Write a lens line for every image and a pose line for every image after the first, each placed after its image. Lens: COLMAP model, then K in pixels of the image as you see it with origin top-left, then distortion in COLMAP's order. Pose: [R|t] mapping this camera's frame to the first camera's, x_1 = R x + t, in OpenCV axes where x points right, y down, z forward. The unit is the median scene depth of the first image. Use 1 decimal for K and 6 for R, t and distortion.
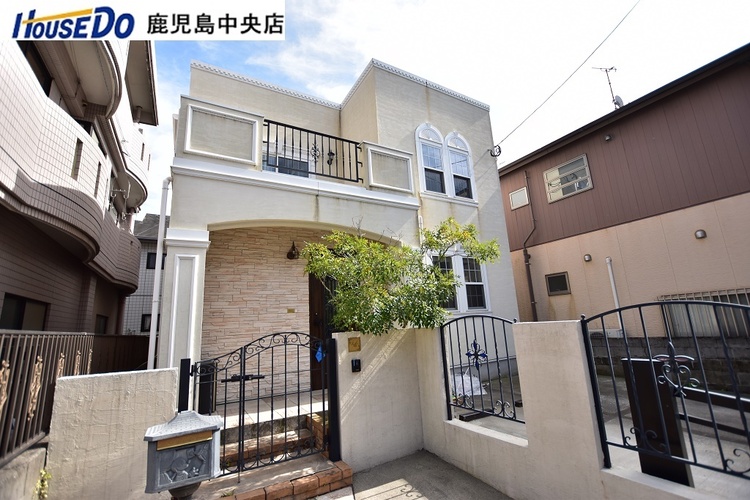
lens RADIAL K [[328.6, 0, 374.3], [0, 328.6, 249.5], [0, 0, 1]] dist [-0.004770, -0.000311]
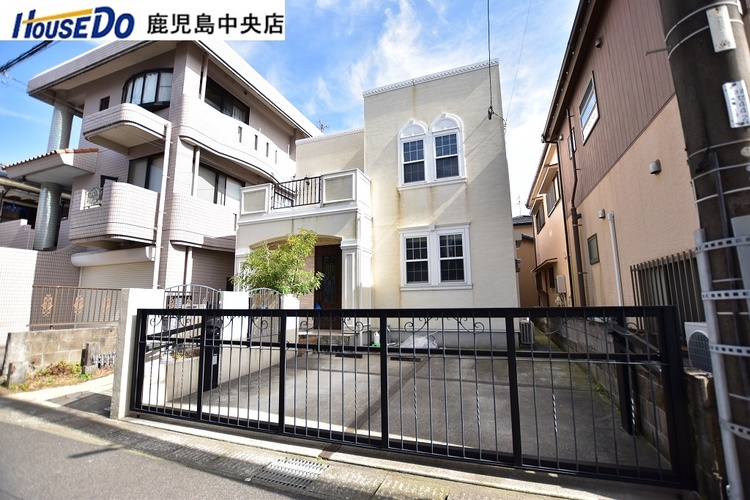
lens RADIAL K [[328.6, 0, 373.6], [0, 328.6, 253.2], [0, 0, 1]] dist [-0.004770, -0.000311]
pose [[0.630603, -0.072234, -0.772737, 0.960050], [0.146823, 0.988784, 0.027388, 0.019469], [0.762091, -0.130726, 0.634135, 0.124957]]
